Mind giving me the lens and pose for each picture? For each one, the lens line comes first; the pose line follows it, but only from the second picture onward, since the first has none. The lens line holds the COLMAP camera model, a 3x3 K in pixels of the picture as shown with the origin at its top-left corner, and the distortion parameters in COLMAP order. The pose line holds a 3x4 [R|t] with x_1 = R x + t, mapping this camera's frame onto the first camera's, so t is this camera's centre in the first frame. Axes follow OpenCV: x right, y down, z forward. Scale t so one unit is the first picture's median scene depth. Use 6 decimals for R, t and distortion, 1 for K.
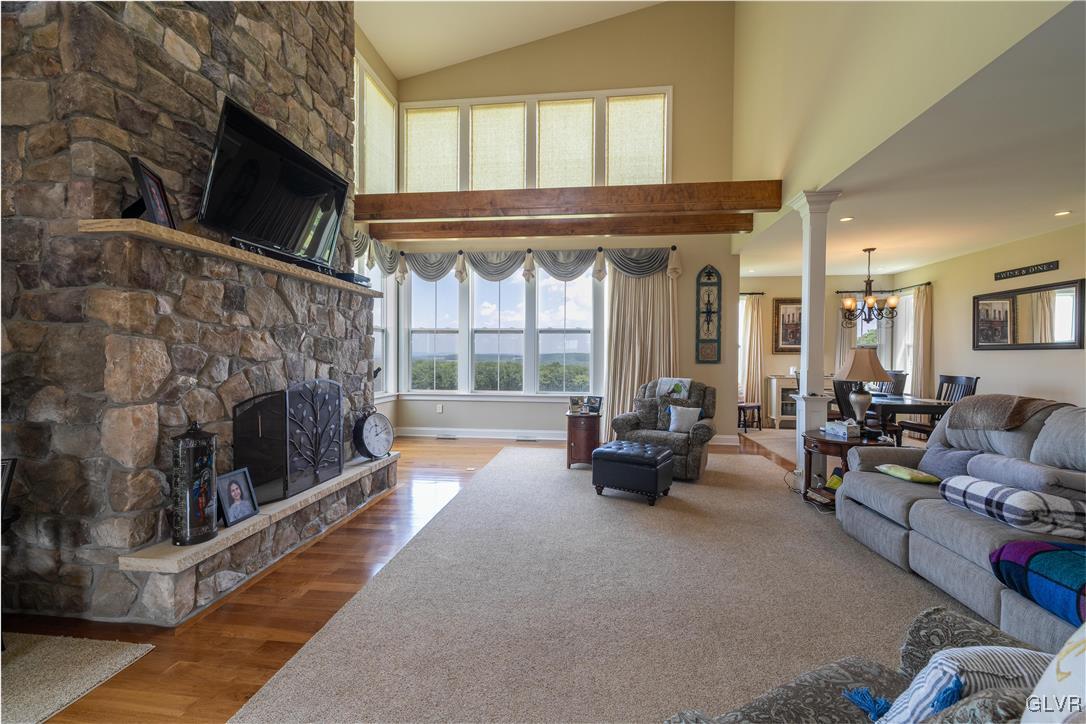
lens RADIAL K [[445.0, 0, 537.7], [0, 445.0, 361.4], [0, 0, 1]] dist [0.002388, -0.000636]
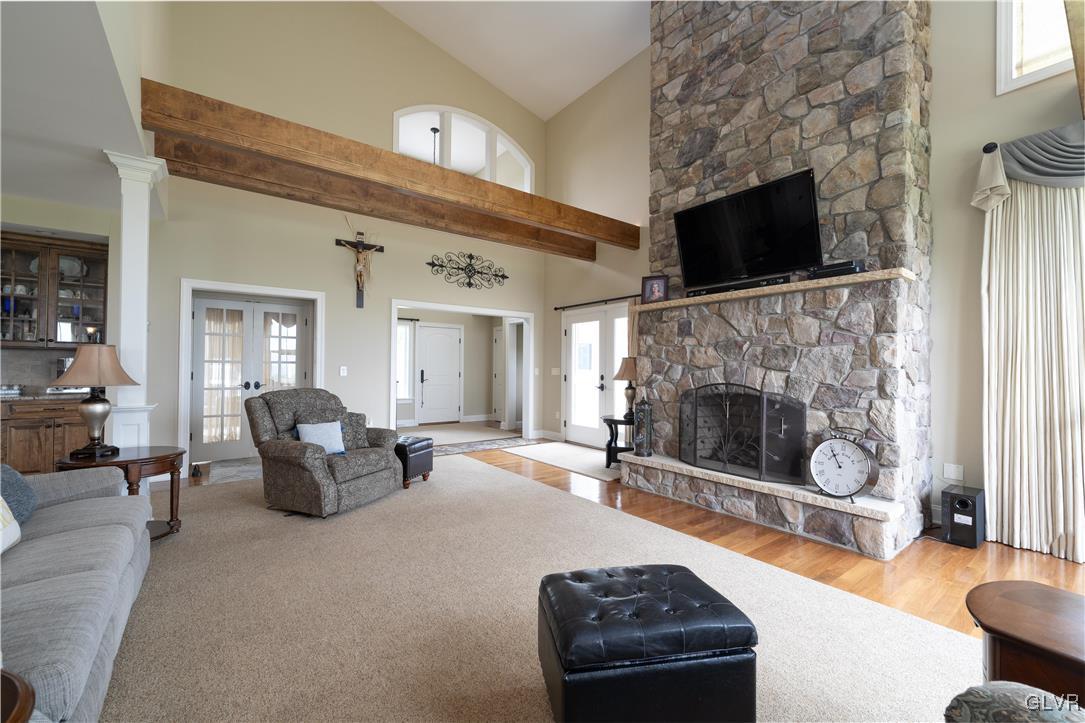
lens RADIAL K [[444.6, 0, 541.2], [0, 444.6, 363.2], [0, 0, 1]] dist [0.002388, -0.000636]
pose [[-0.731322, -0.021100, -0.681706, 0.619204], [-0.020849, 0.999746, -0.008577, 0.006318], [0.681713, 0.007941, -0.731576, 1.415070]]
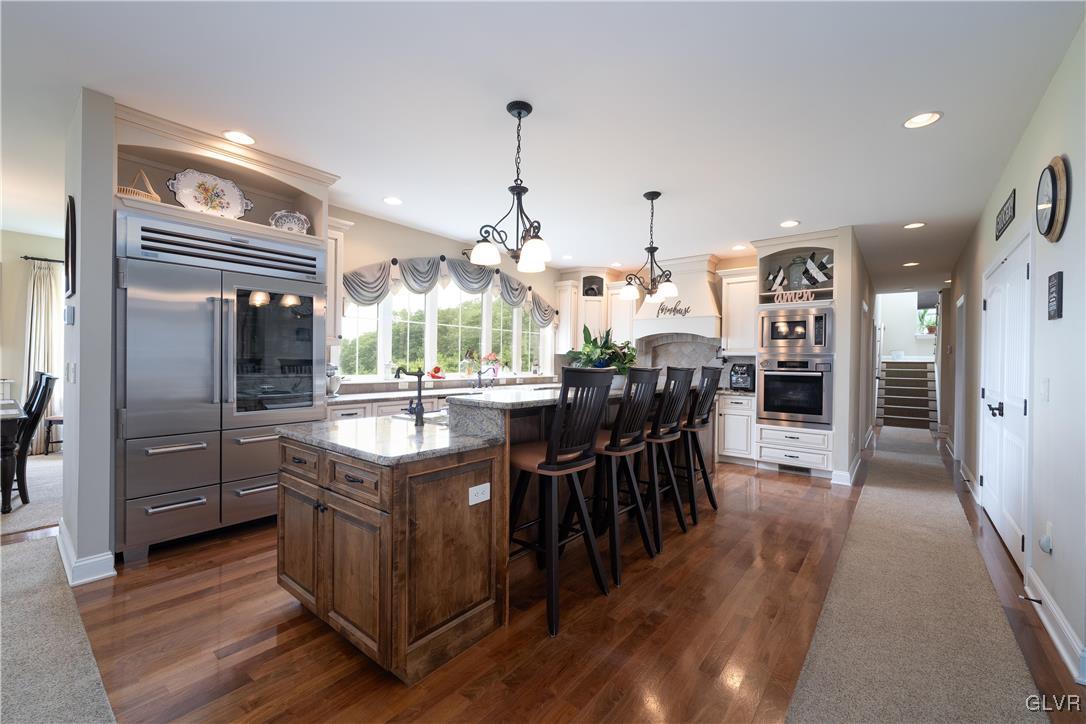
lens RADIAL K [[445.0, 0, 552.7], [0, 445.0, 360.8], [0, 0, 1]] dist [0.002388, -0.000636]
pose [[0.529069, -0.004654, 0.848566, 1.149231], [-0.000462, 0.999983, 0.005772, 0.003391], [-0.848579, -0.003446, 0.529058, -0.152231]]
